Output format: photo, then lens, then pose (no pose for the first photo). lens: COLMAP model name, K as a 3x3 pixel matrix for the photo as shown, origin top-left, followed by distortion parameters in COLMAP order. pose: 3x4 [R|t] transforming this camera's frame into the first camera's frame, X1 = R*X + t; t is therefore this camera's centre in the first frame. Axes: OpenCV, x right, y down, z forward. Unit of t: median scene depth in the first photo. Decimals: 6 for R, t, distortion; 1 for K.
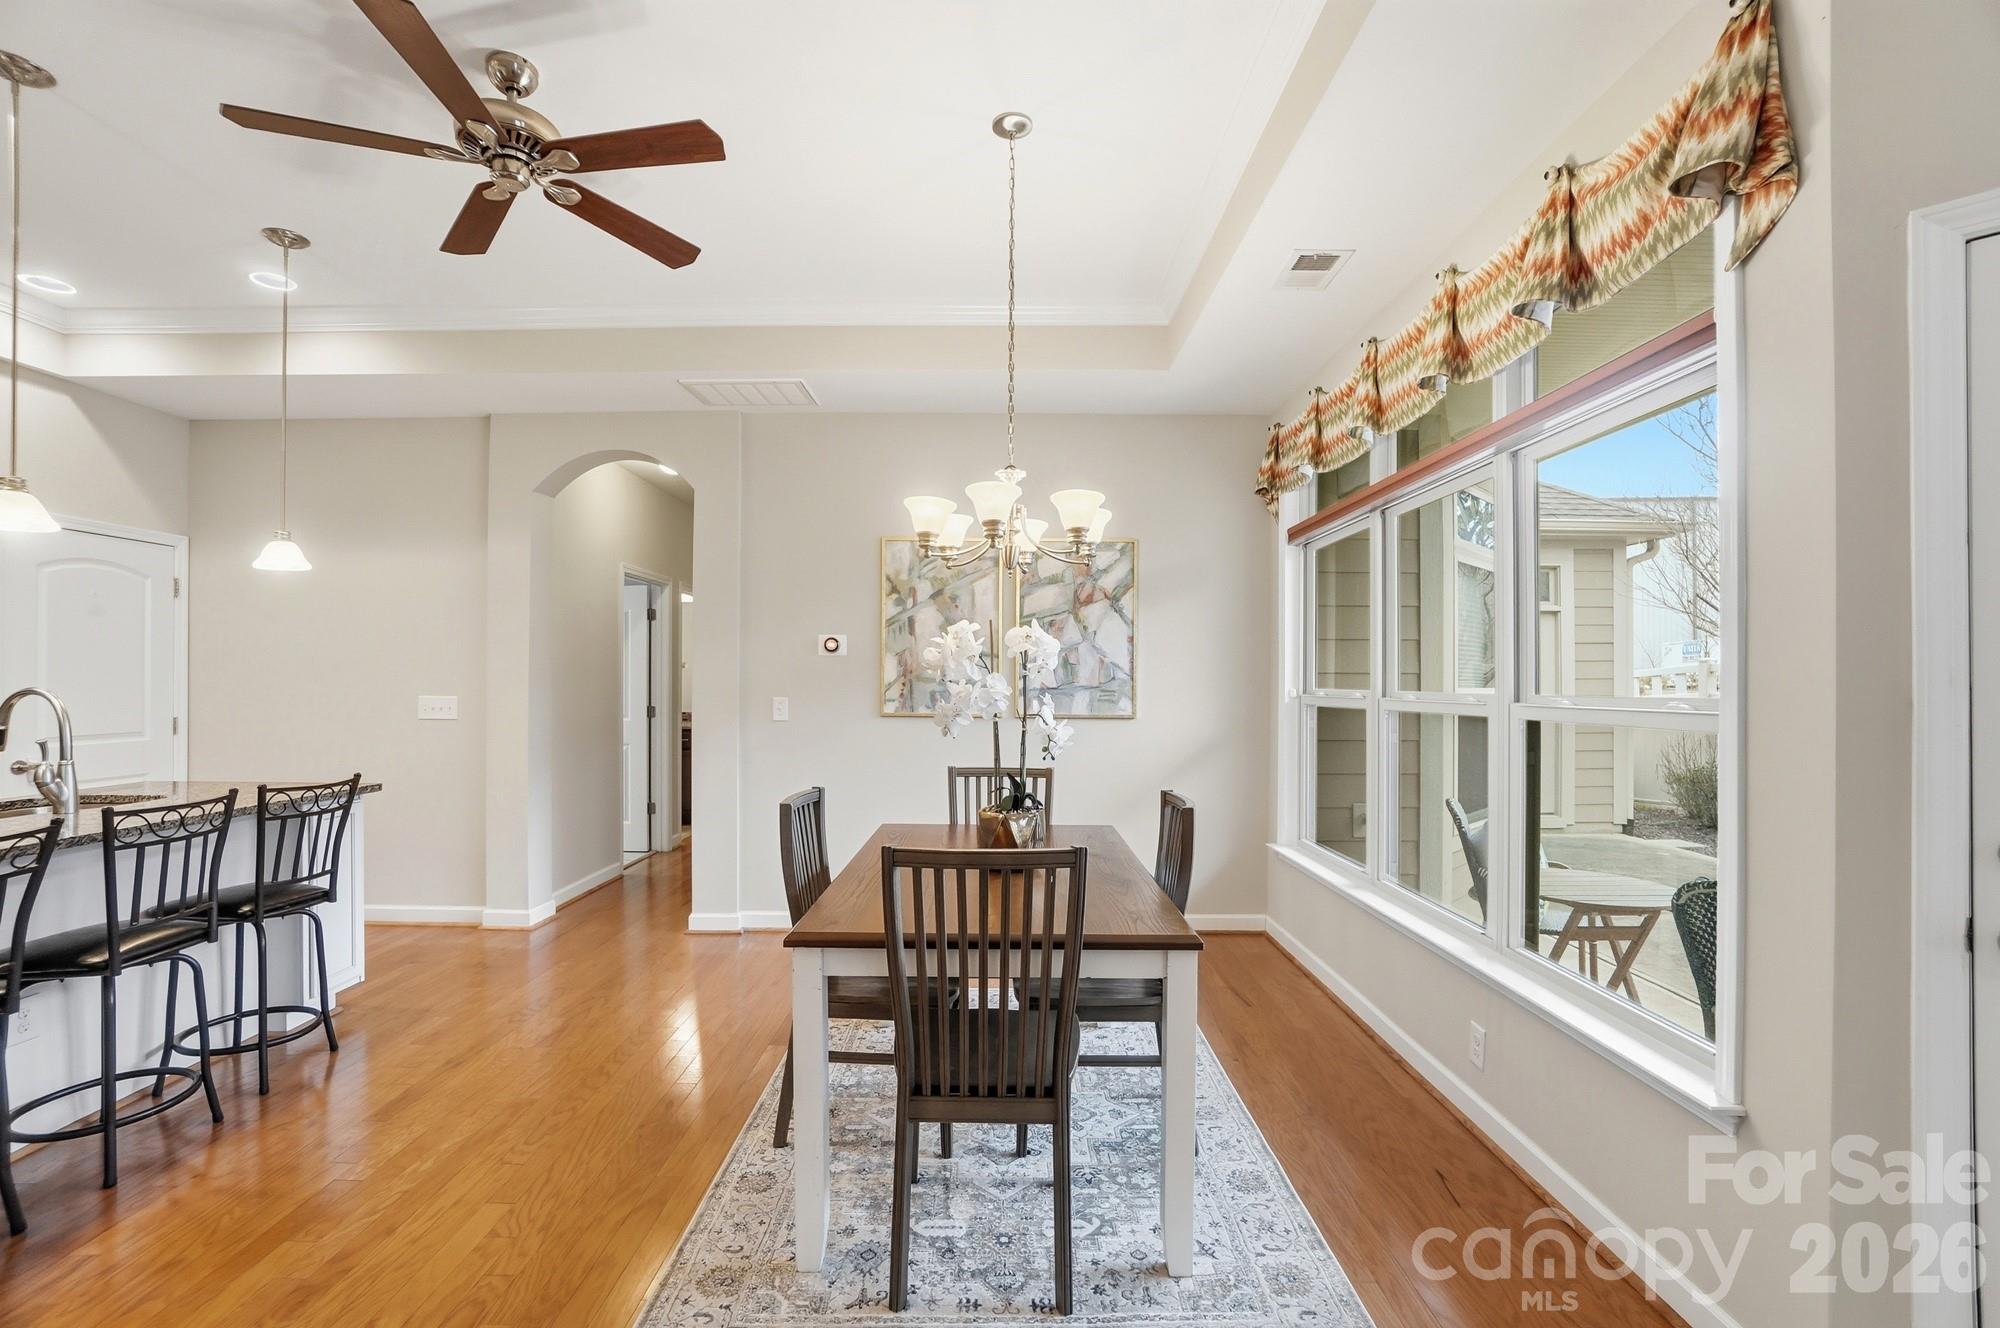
lens RADIAL K [[897.8, 0, 990.8], [0, 897.8, 670.5], [0, 0, 1]] dist [-0.057675, 0.019992]
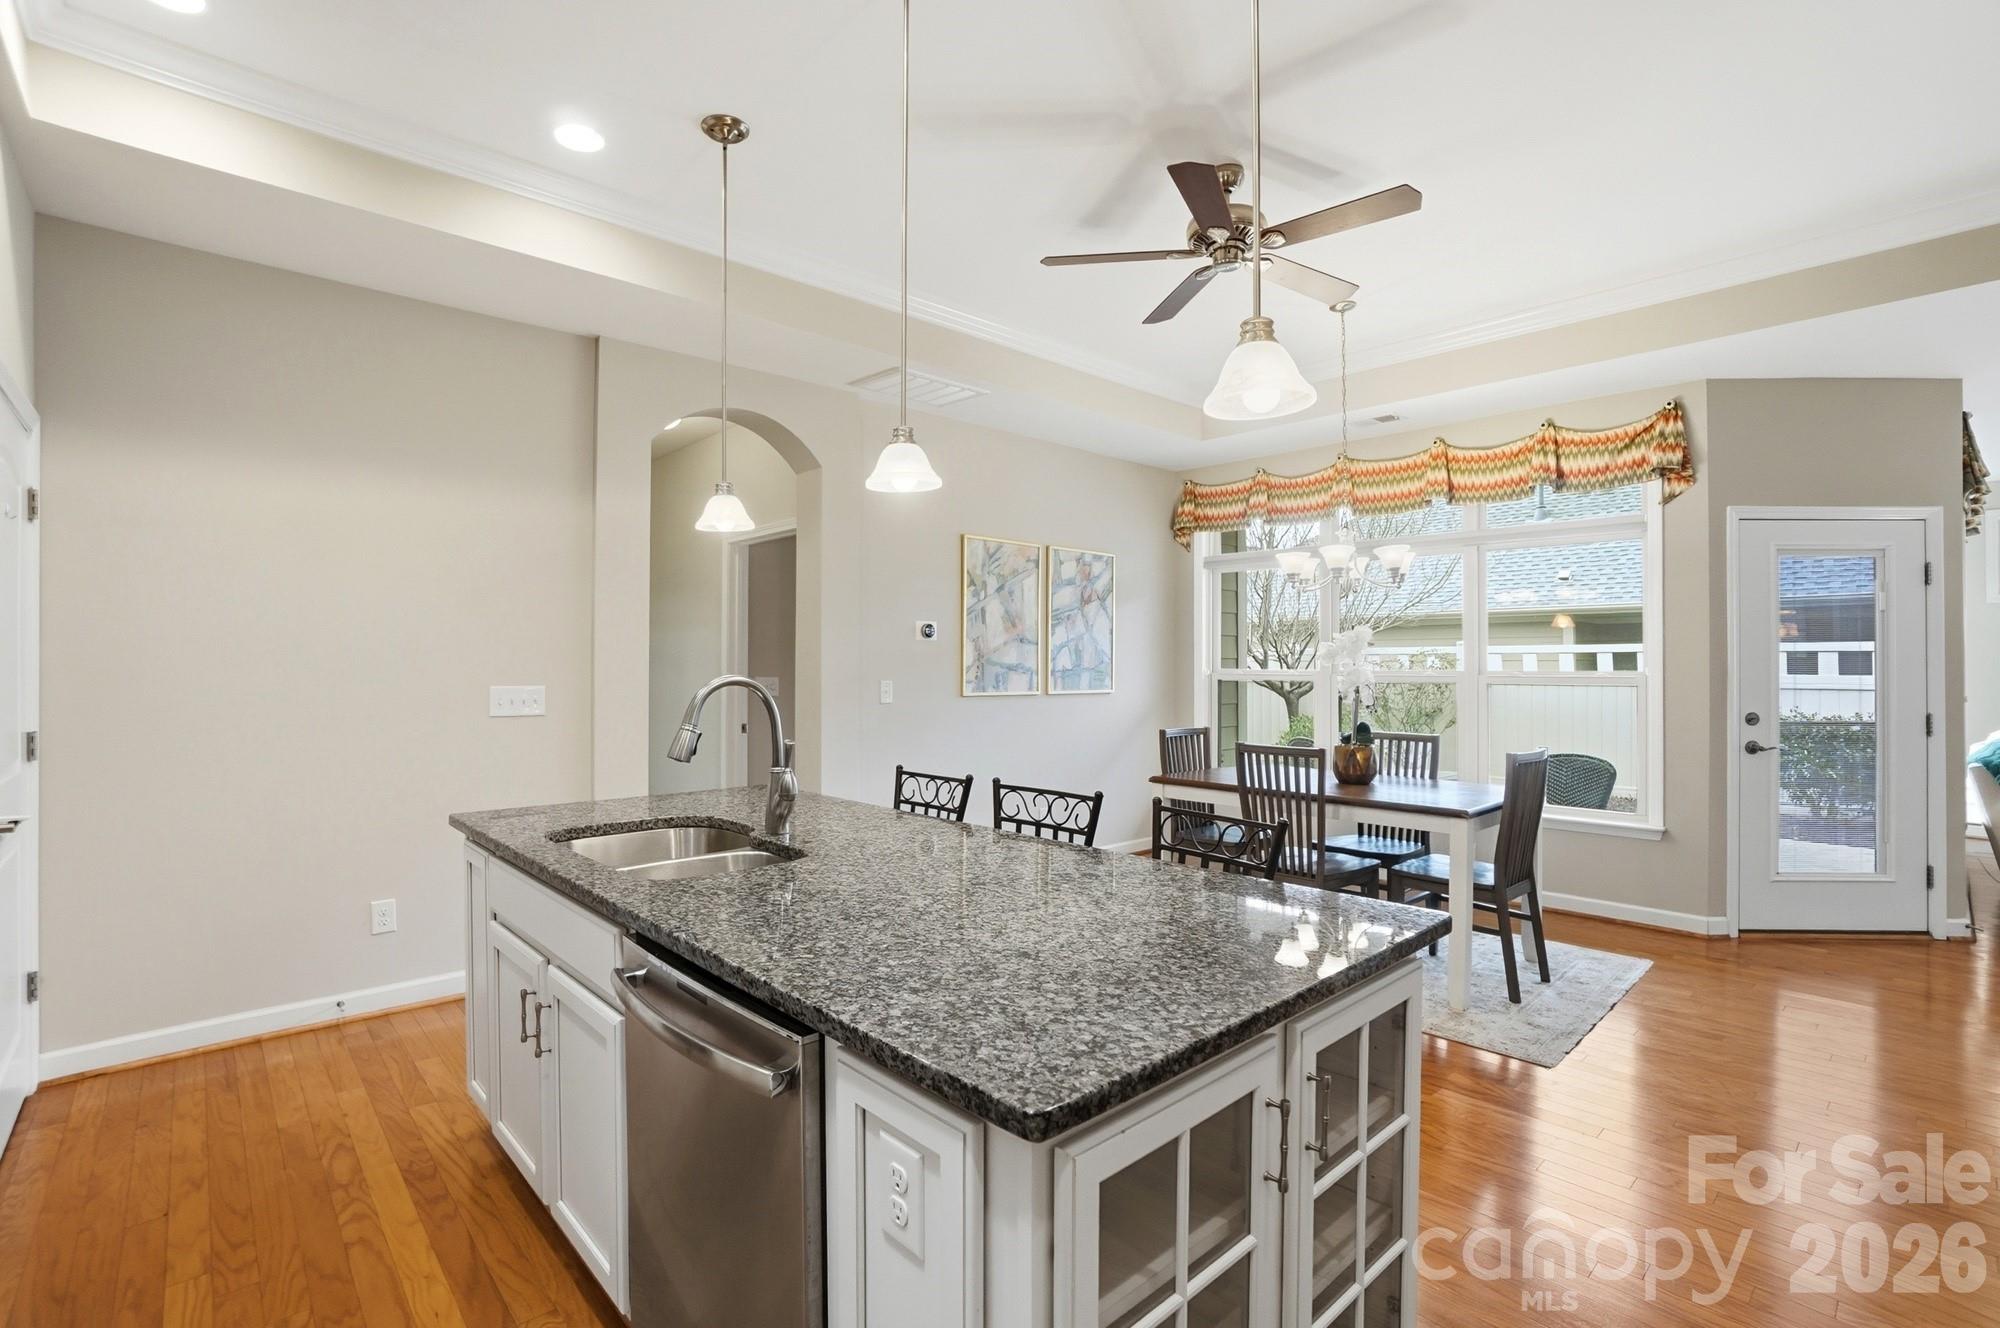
lens RADIAL K [[925.3, 0, 966.8], [0, 925.3, 652.5], [0, 0, 1]] dist [-0.053513, 0.000447]
pose [[0.737092, 0.003866, 0.675781, -0.930424], [-0.006823, 0.999975, 0.001722, -0.005226], [-0.675758, -0.005880, 0.737100, 0.161926]]
